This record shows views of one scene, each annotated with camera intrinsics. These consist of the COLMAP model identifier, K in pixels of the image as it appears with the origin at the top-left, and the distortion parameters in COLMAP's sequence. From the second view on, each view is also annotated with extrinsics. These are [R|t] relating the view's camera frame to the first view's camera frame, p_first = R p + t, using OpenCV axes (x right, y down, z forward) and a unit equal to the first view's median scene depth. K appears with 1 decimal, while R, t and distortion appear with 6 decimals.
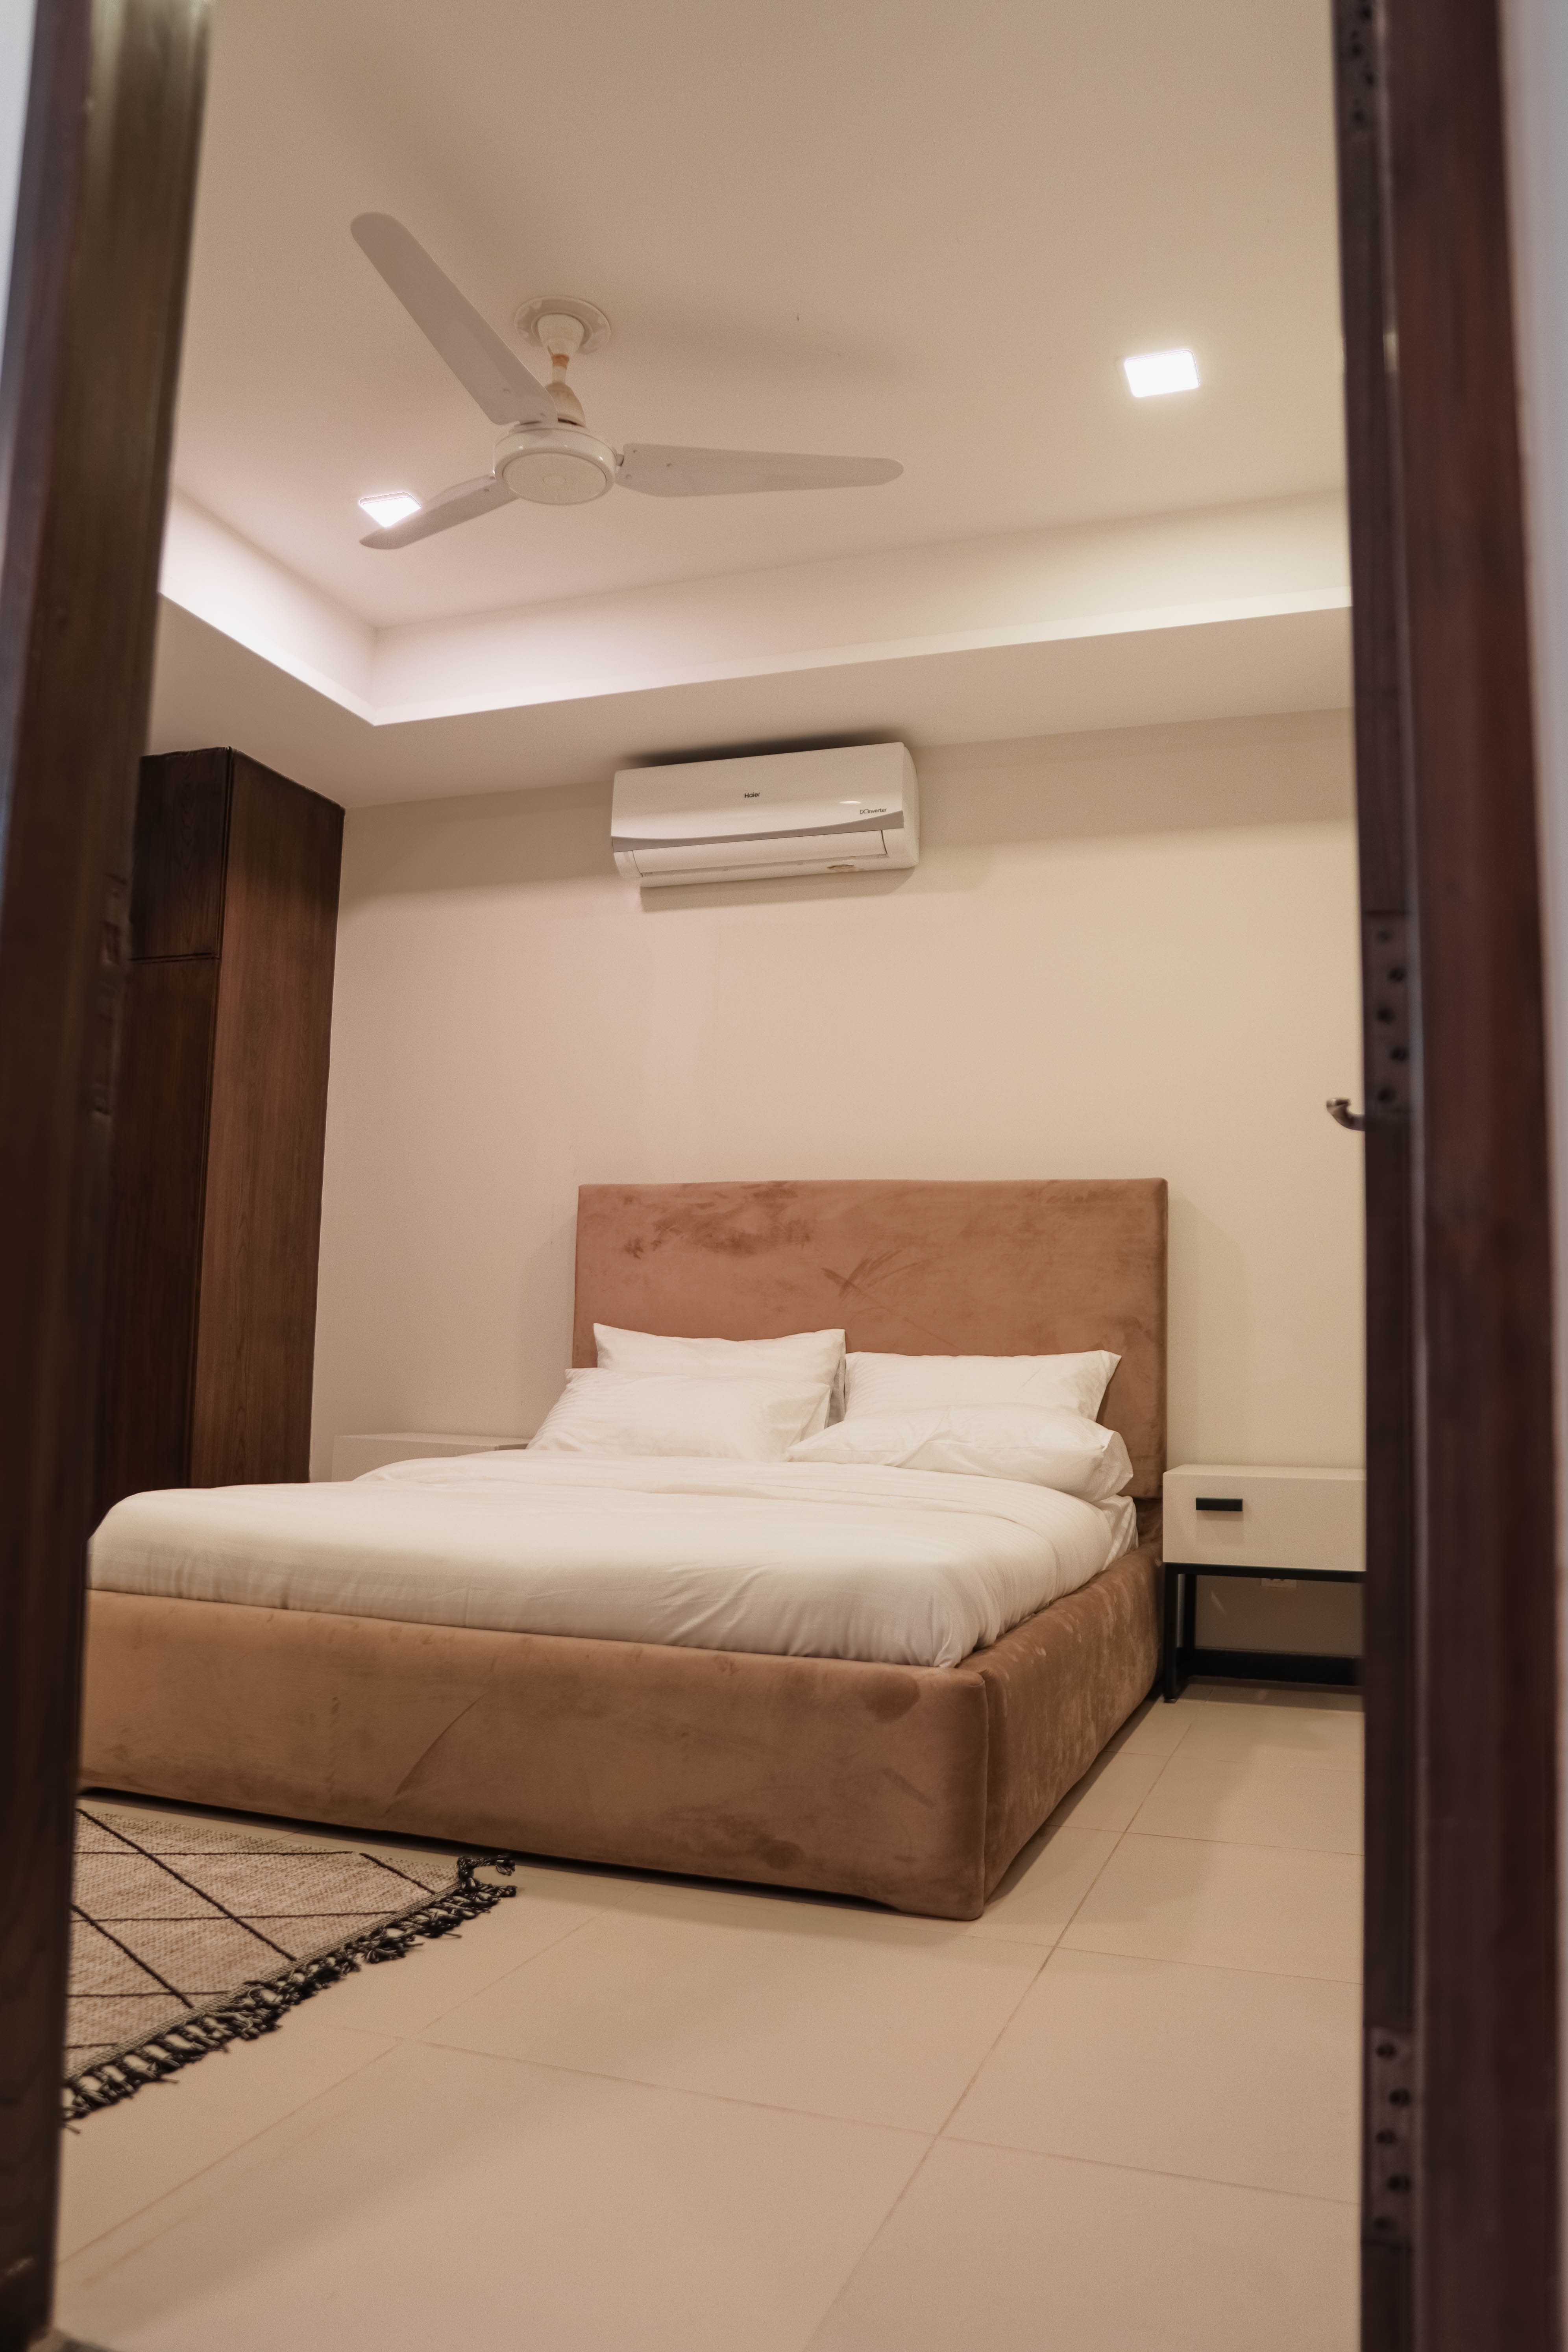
lens RADIAL K [[1740.0, 0, 787.6], [0, 1740.0, 1161.6], [0, 0, 1]] dist [-0.095127, 0.056246]
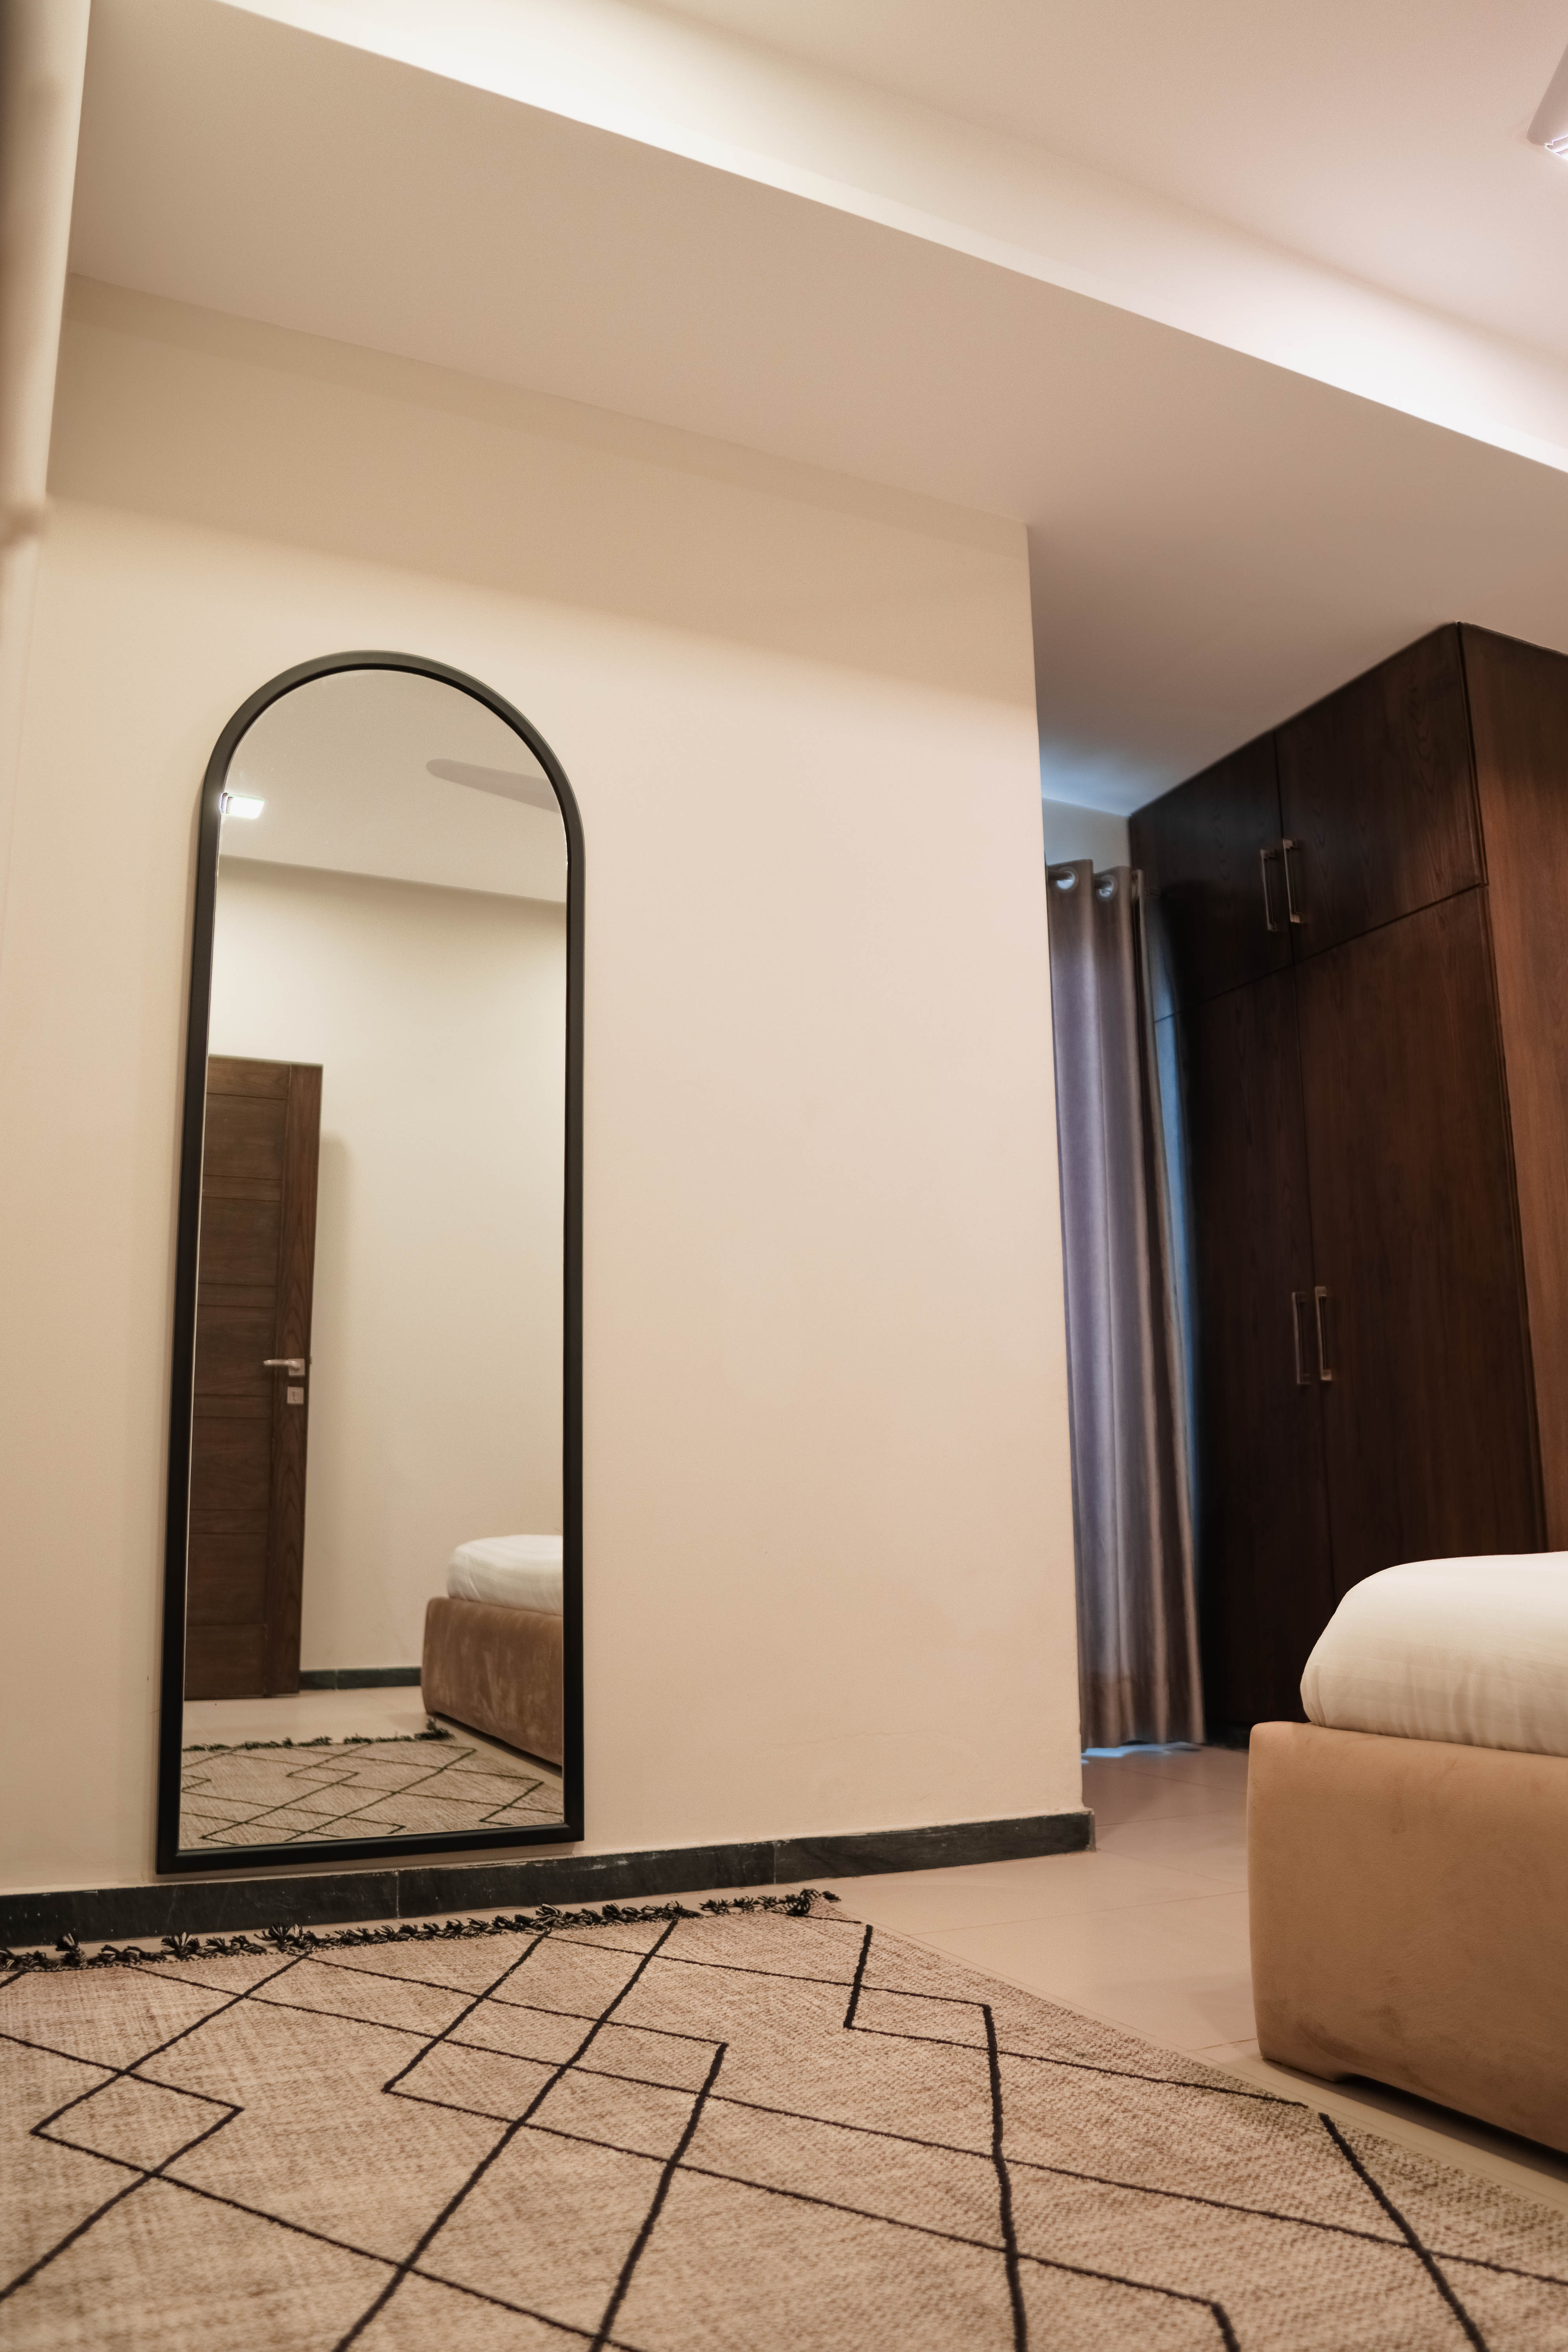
lens RADIAL K [[1740.0, 0, 765.8], [0, 1740.0, 1176.3], [0, 0, 1]] dist [-0.095127, 0.056246]
pose [[0.705072, -0.168878, -0.688733, -0.103358], [0.105206, 0.985392, -0.133917, 0.122759], [0.701288, 0.021962, 0.712540, 0.441174]]
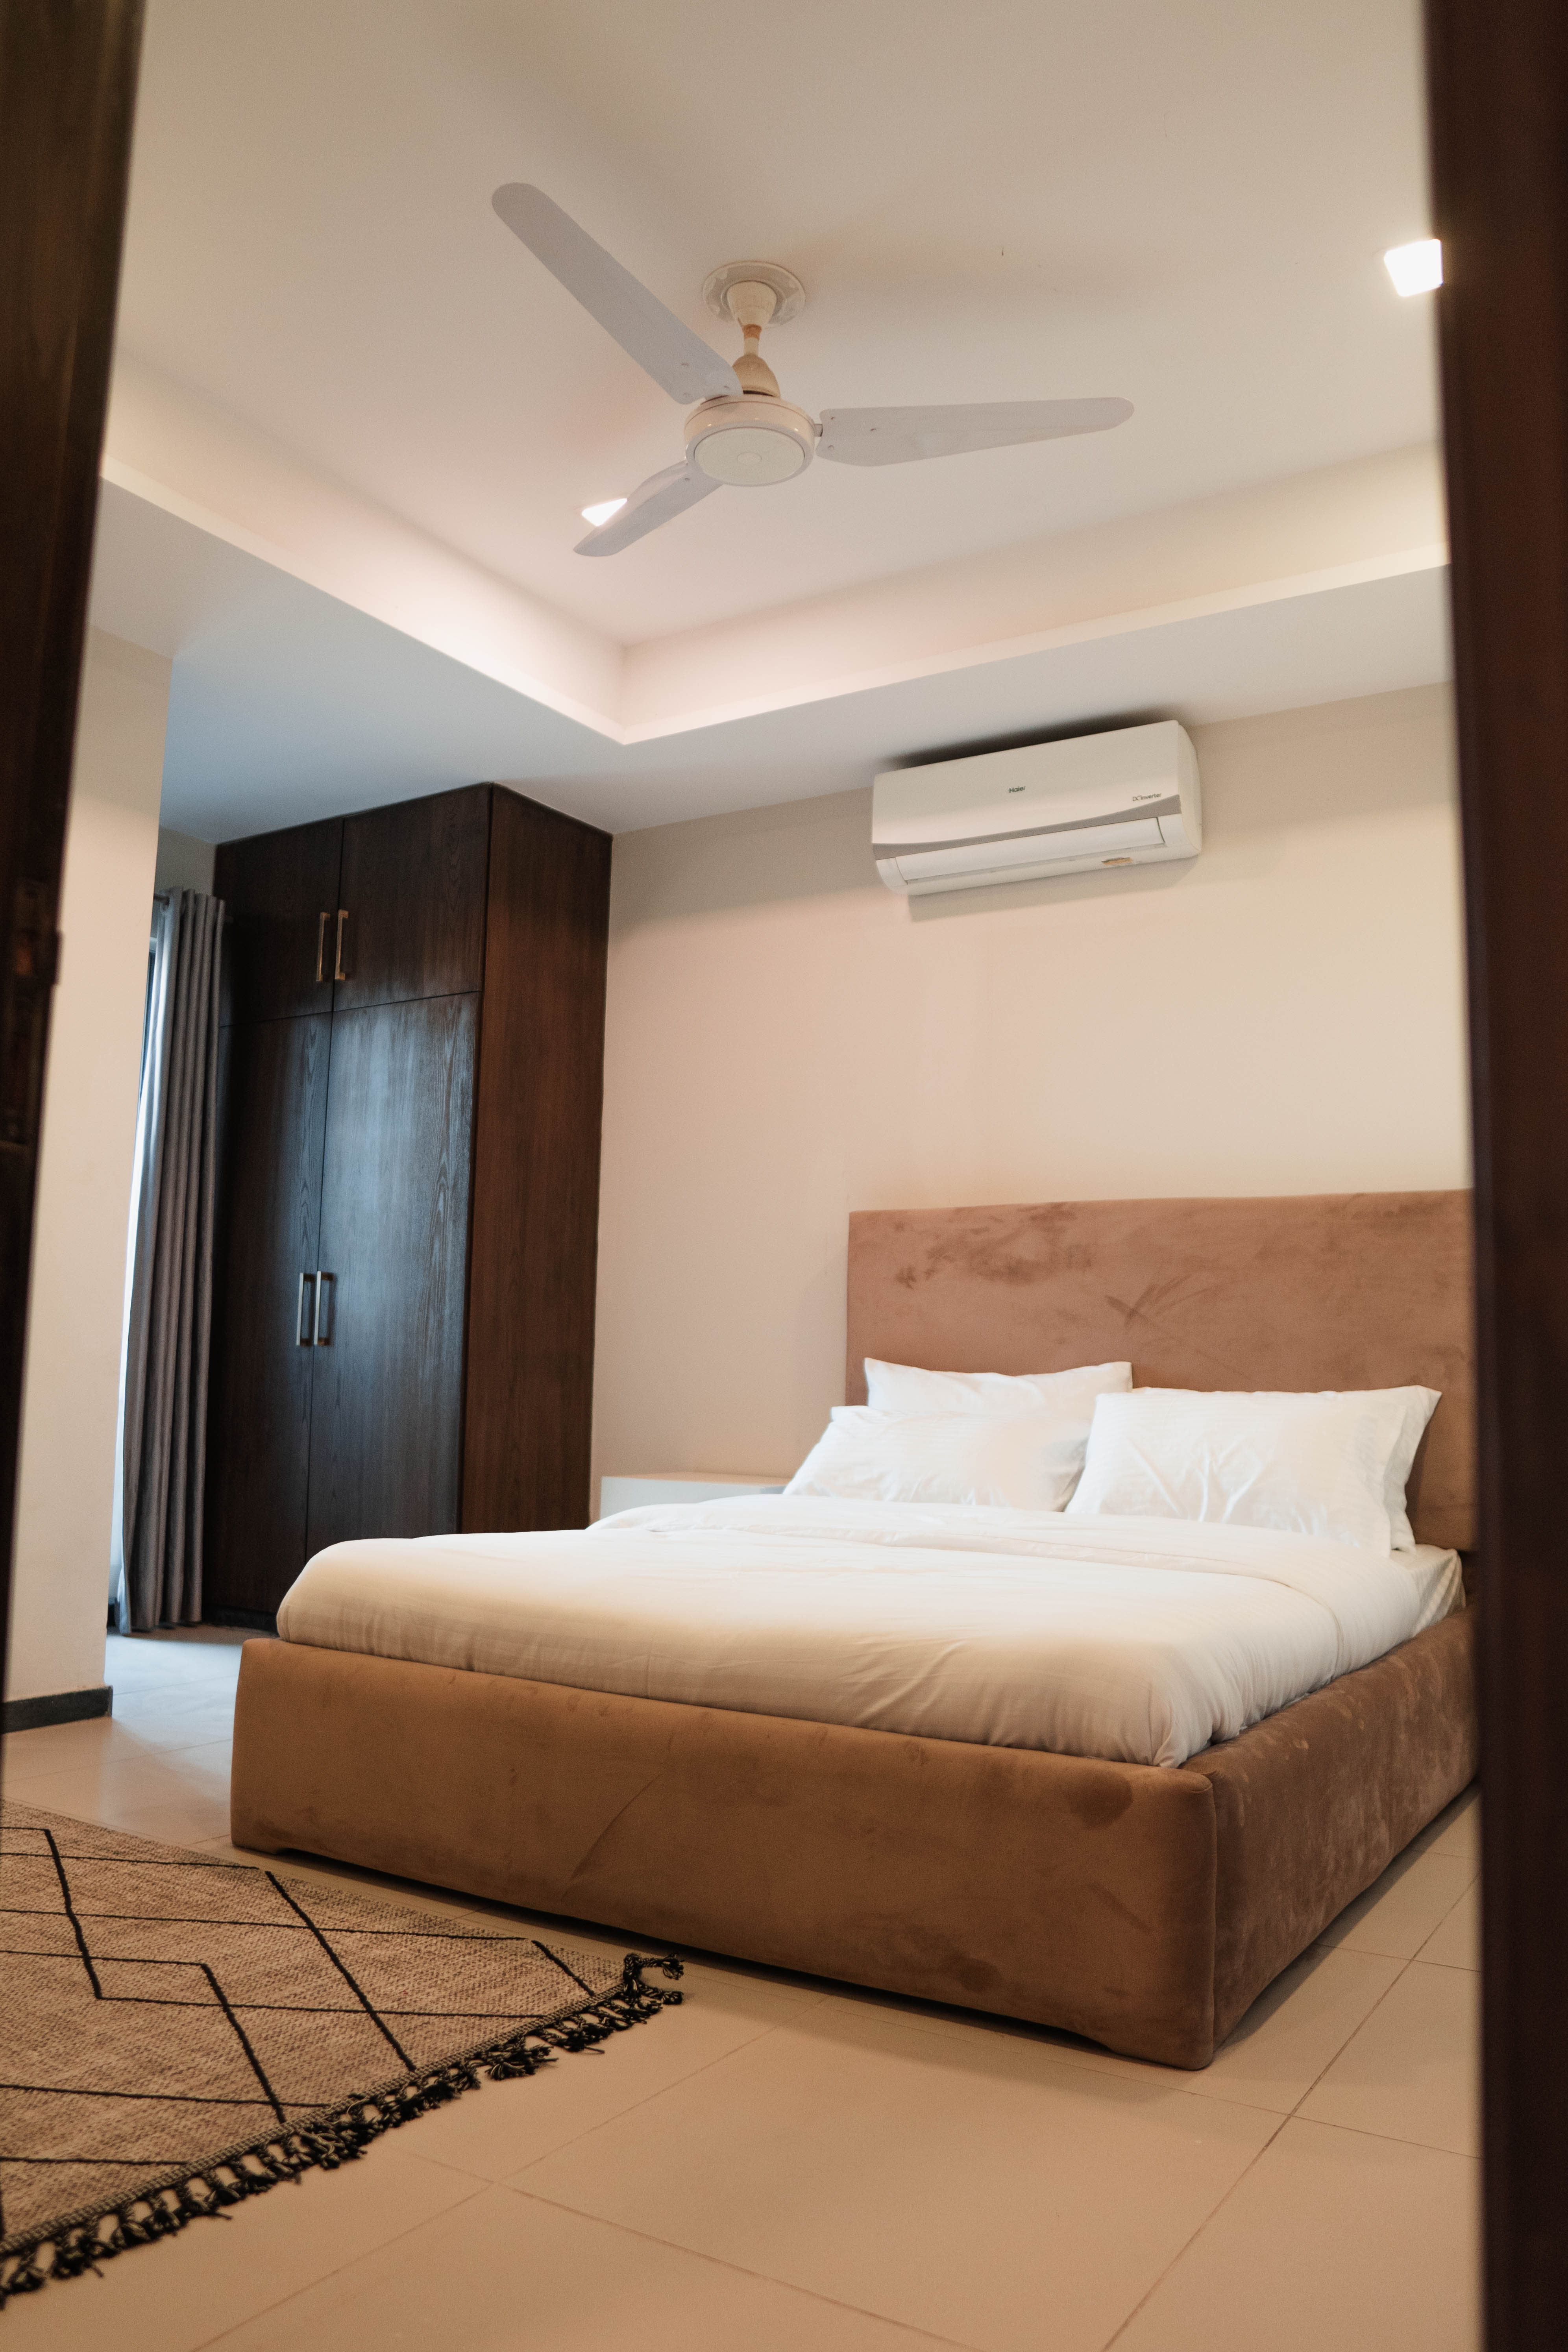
lens RADIAL K [[1740.0, 0, 780.0], [0, 1740.0, 1171.6], [0, 0, 1]] dist [-0.095127, 0.056246]
pose [[0.976556, -0.028685, -0.213345, 0.080685], [0.026742, 0.999570, -0.011988, 0.002924], [0.213597, 0.006002, 0.976903, 0.109309]]
